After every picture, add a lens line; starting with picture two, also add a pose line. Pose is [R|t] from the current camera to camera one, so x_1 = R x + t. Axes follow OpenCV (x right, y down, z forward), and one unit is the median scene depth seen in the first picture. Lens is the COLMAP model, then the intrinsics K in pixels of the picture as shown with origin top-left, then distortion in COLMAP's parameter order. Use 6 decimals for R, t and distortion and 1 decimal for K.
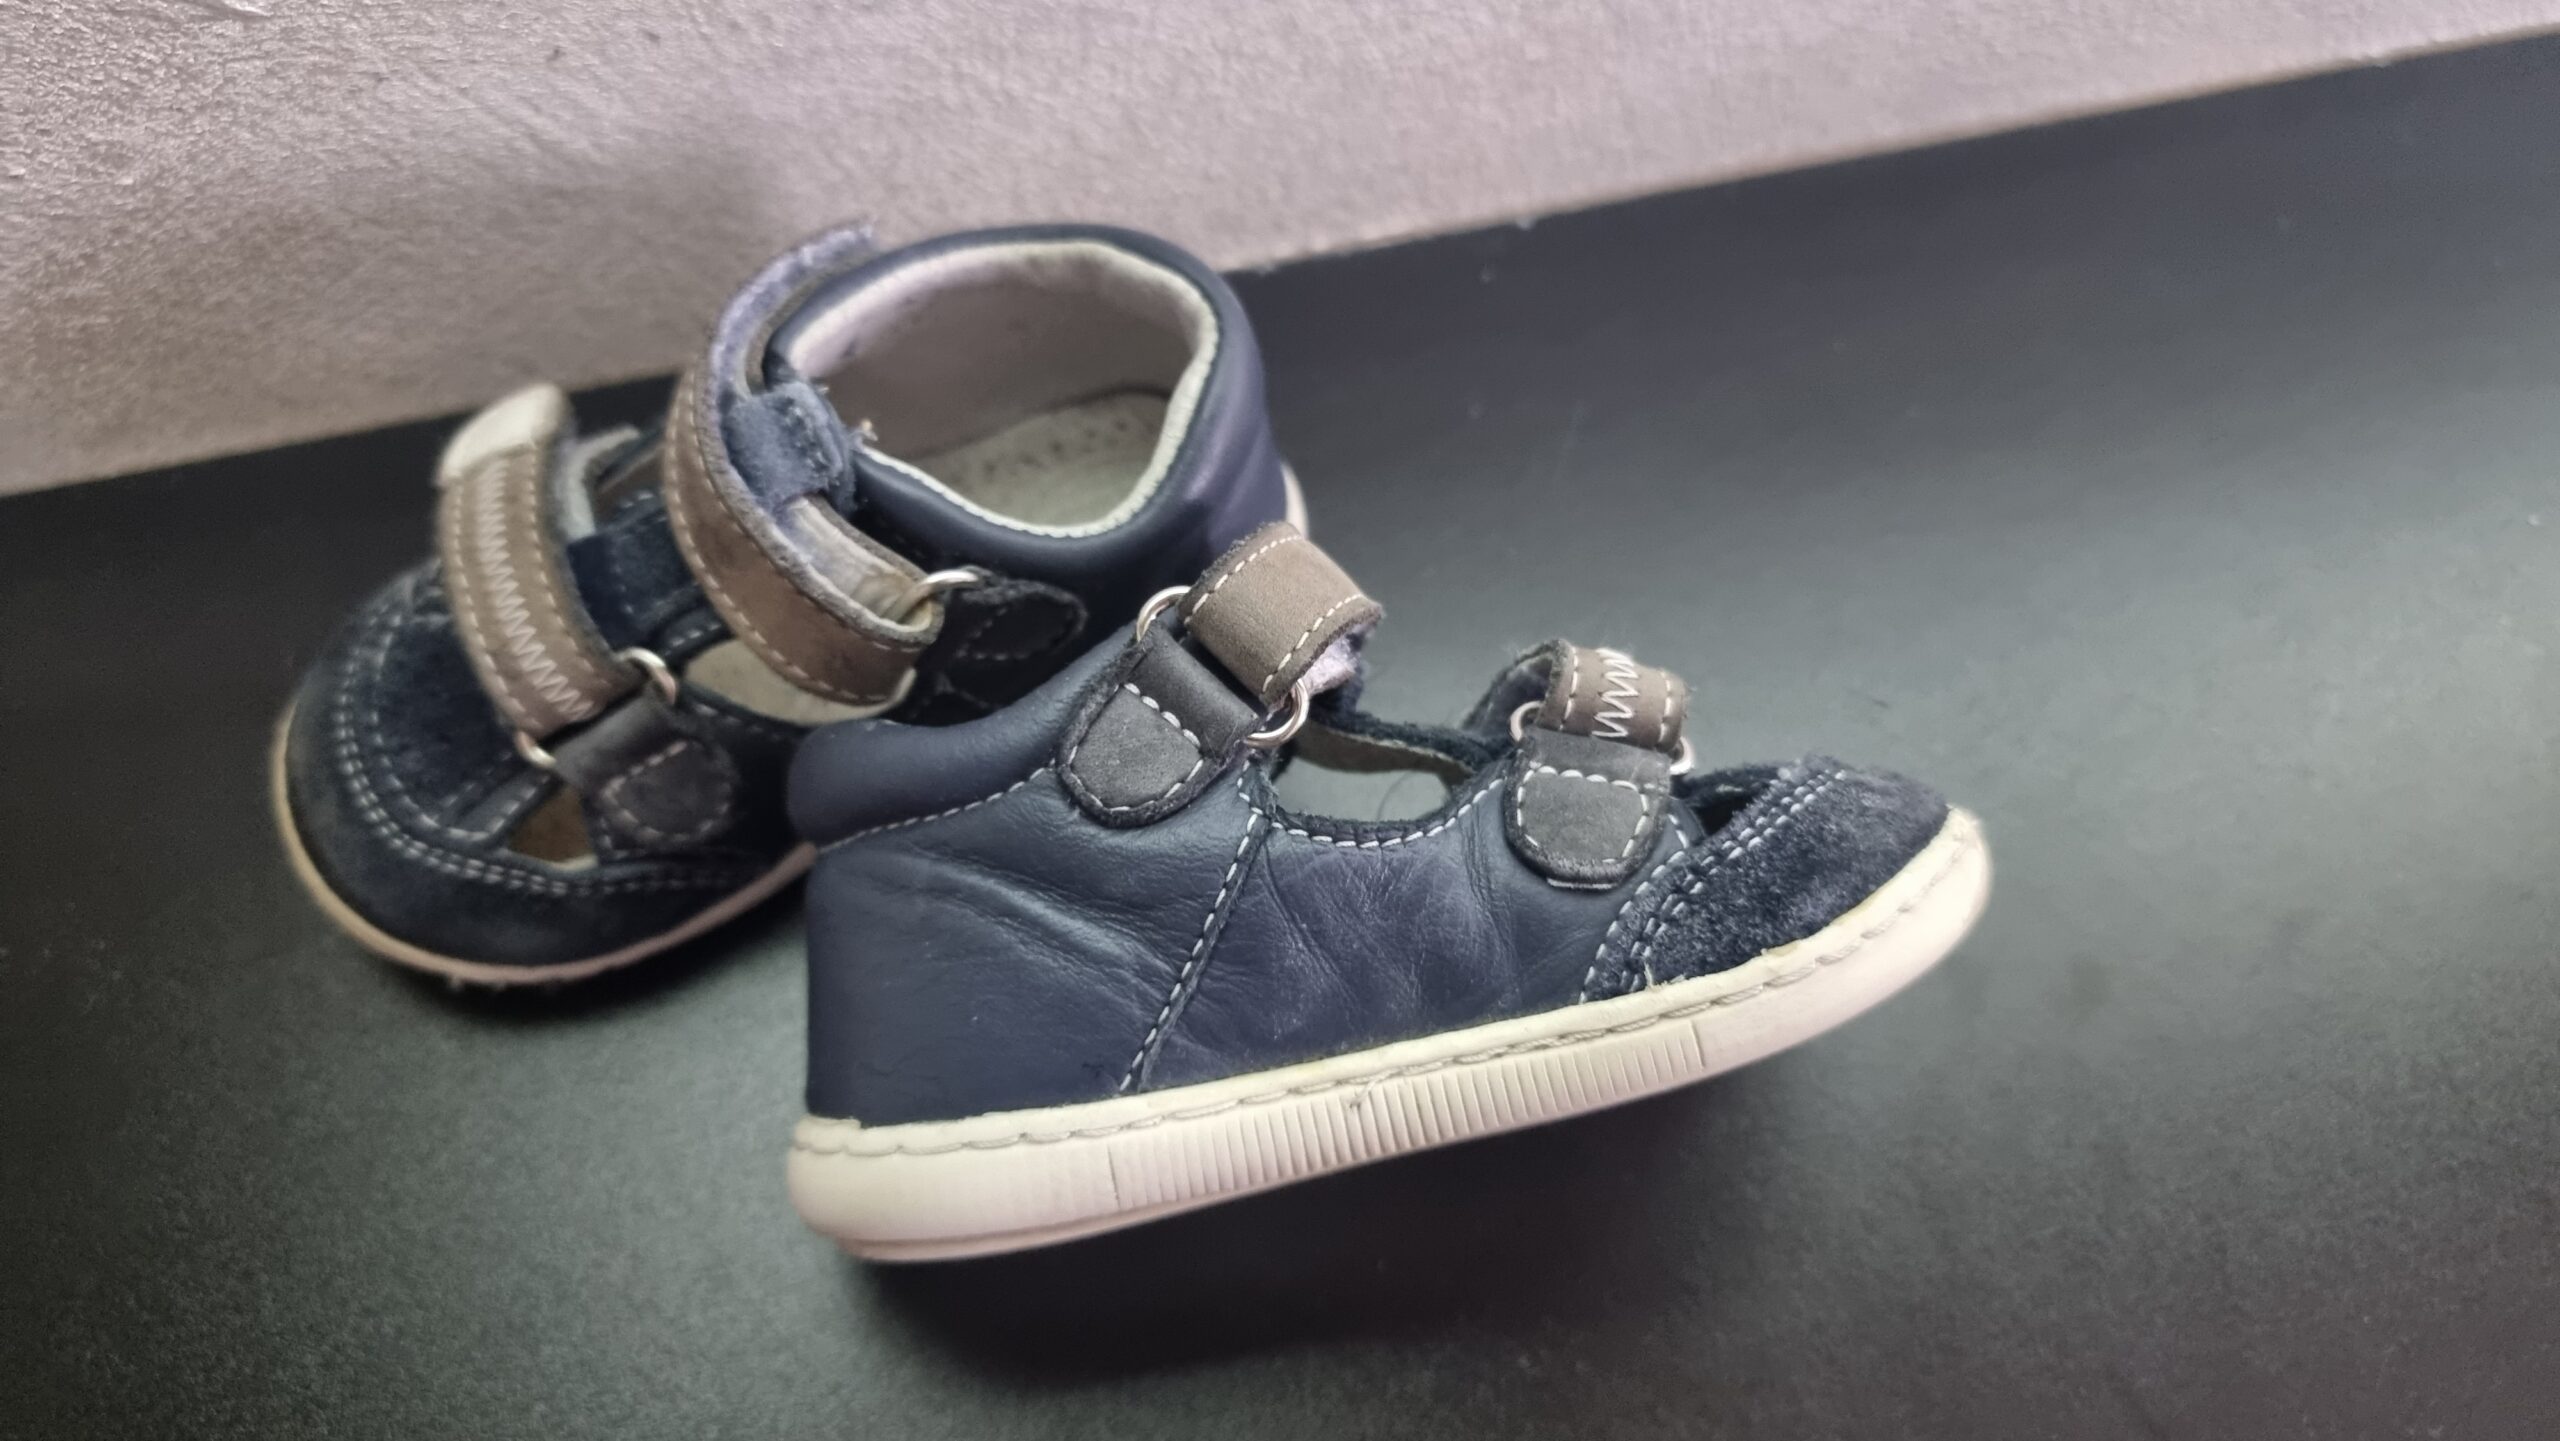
lens RADIAL K [[1848.1, 0, 1250.8], [0, 1848.1, 725.7], [0, 0, 1]] dist [-0.077649, 0.114934]
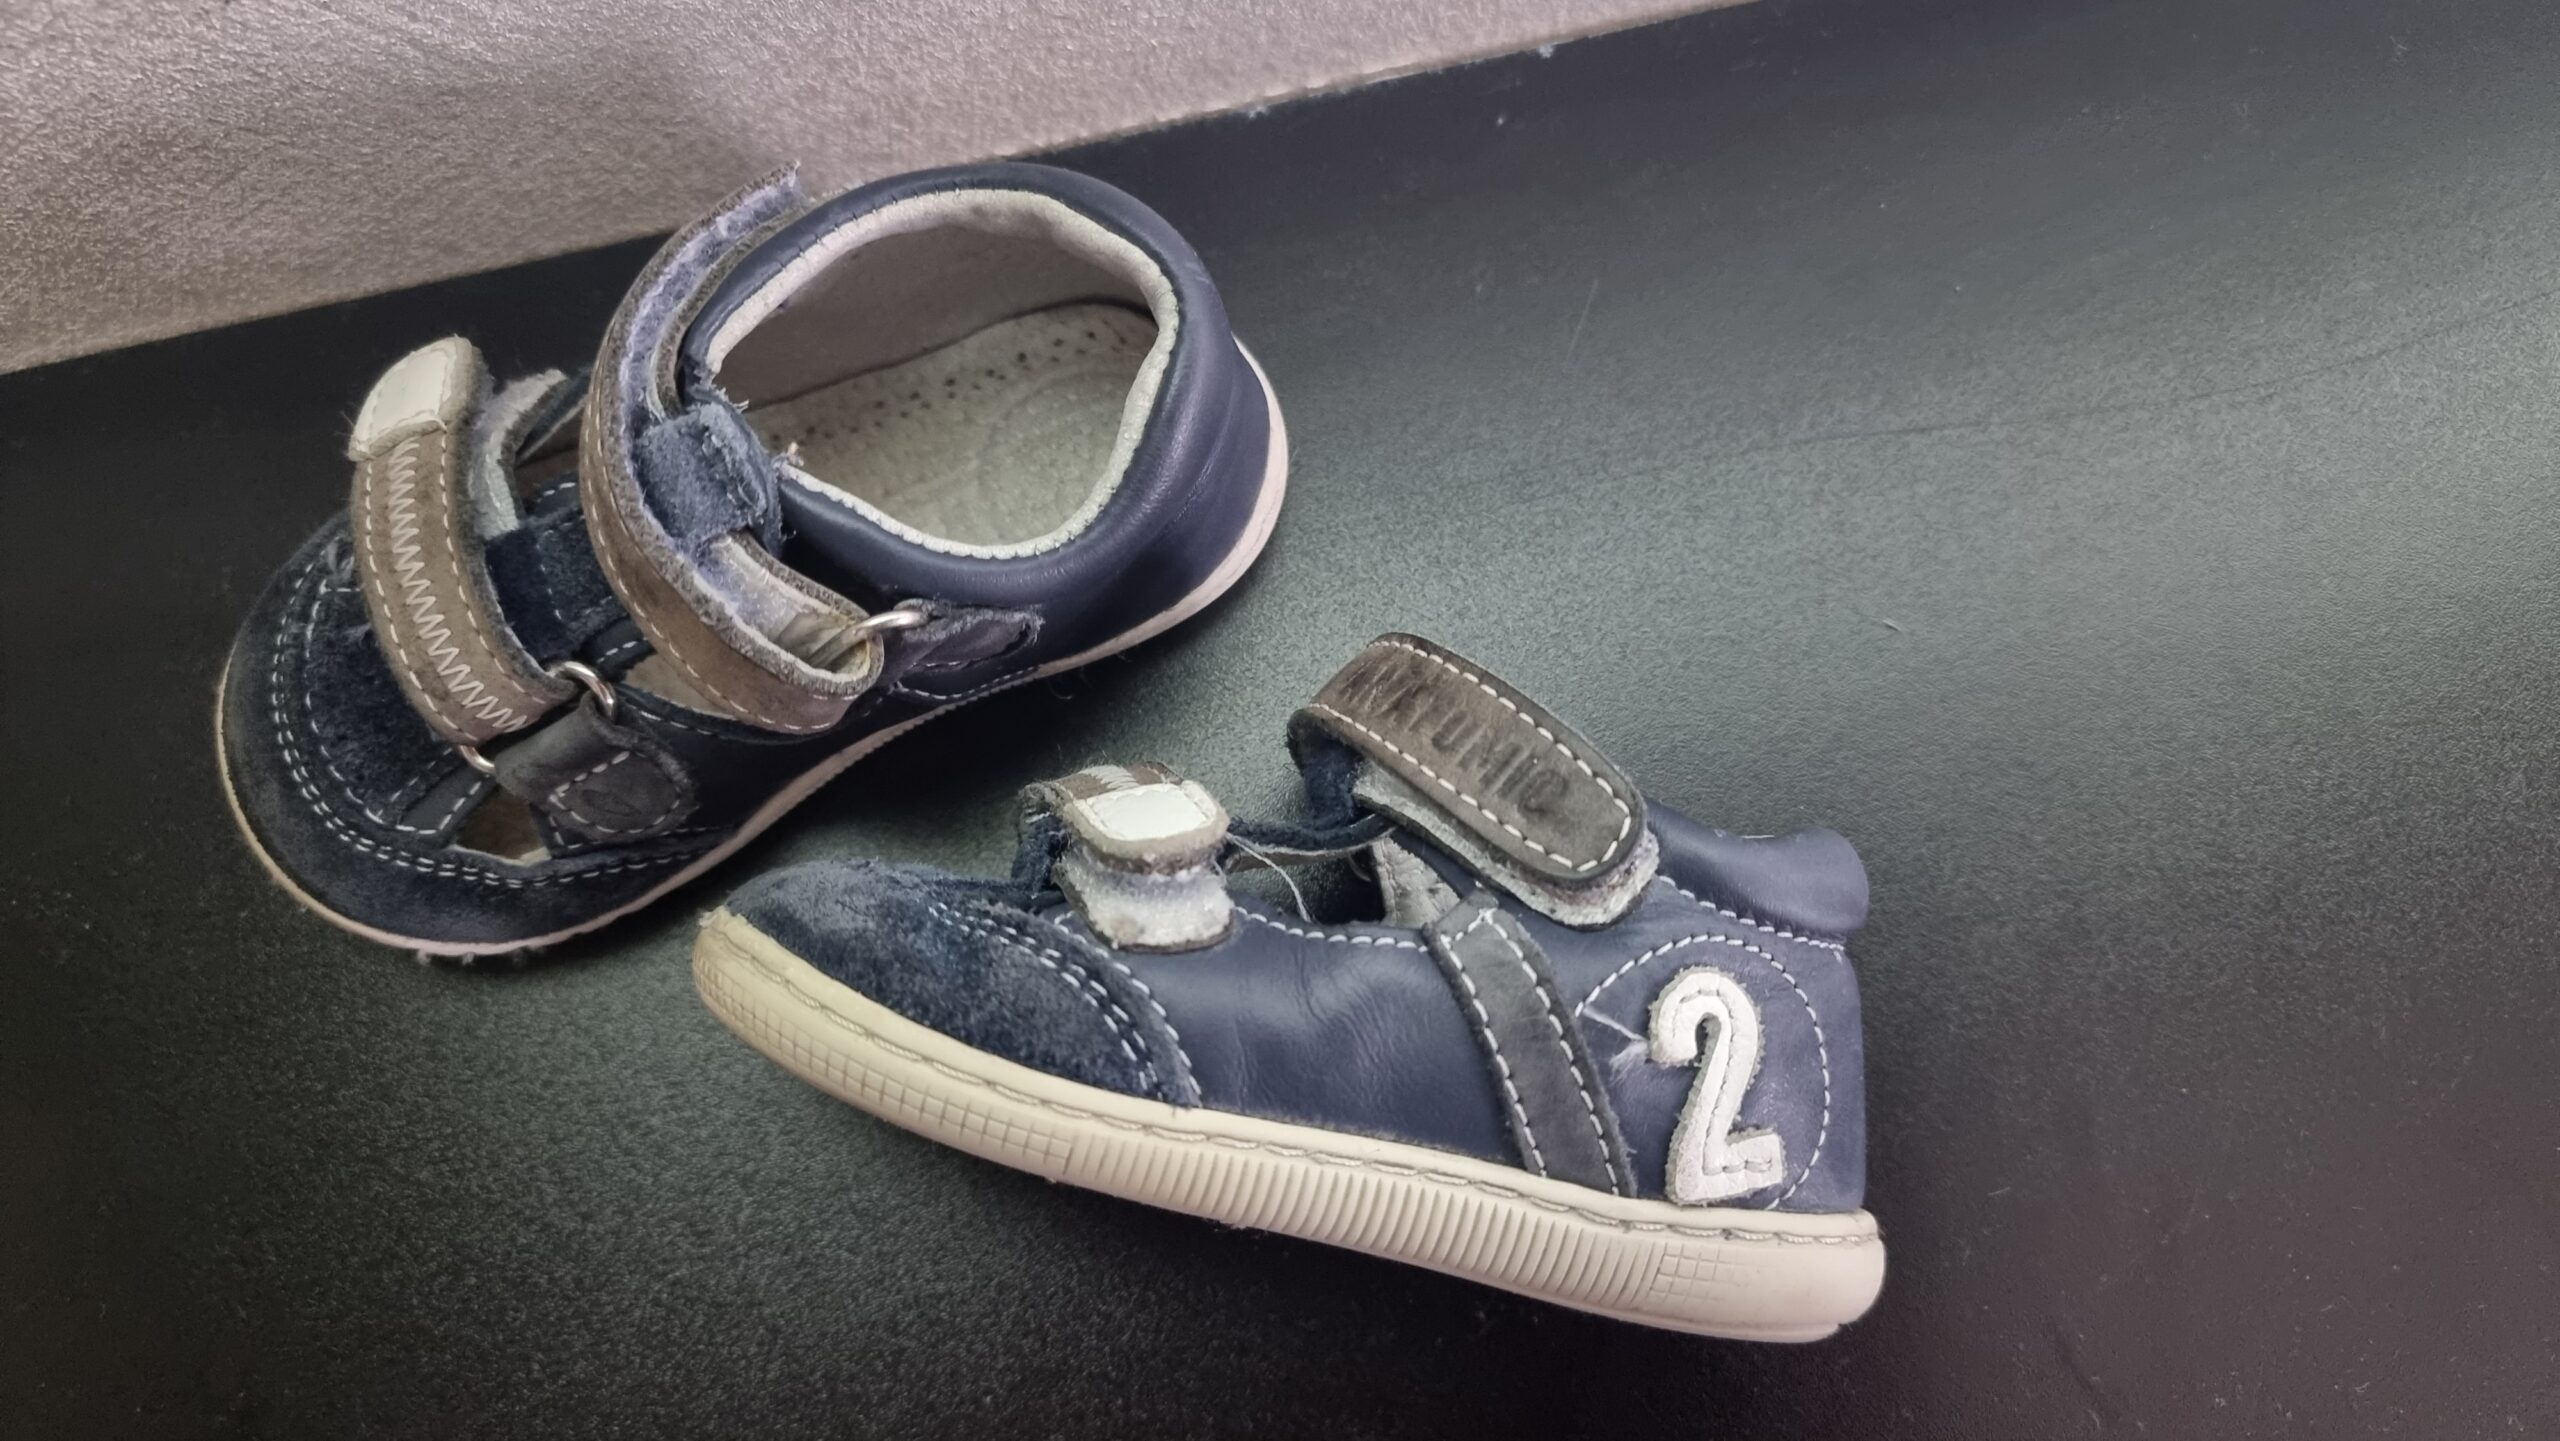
lens RADIAL K [[1825.1, 0, 1280.0], [0, 1825.1, 720.5], [0, 0, 1]] dist [-0.009962, -0.004746]
pose [[0.999861, 0.012265, -0.011331, 0.045470], [-0.009113, 0.969435, 0.245178, -0.240978], [0.013992, -0.245041, 0.969412, 0.074462]]
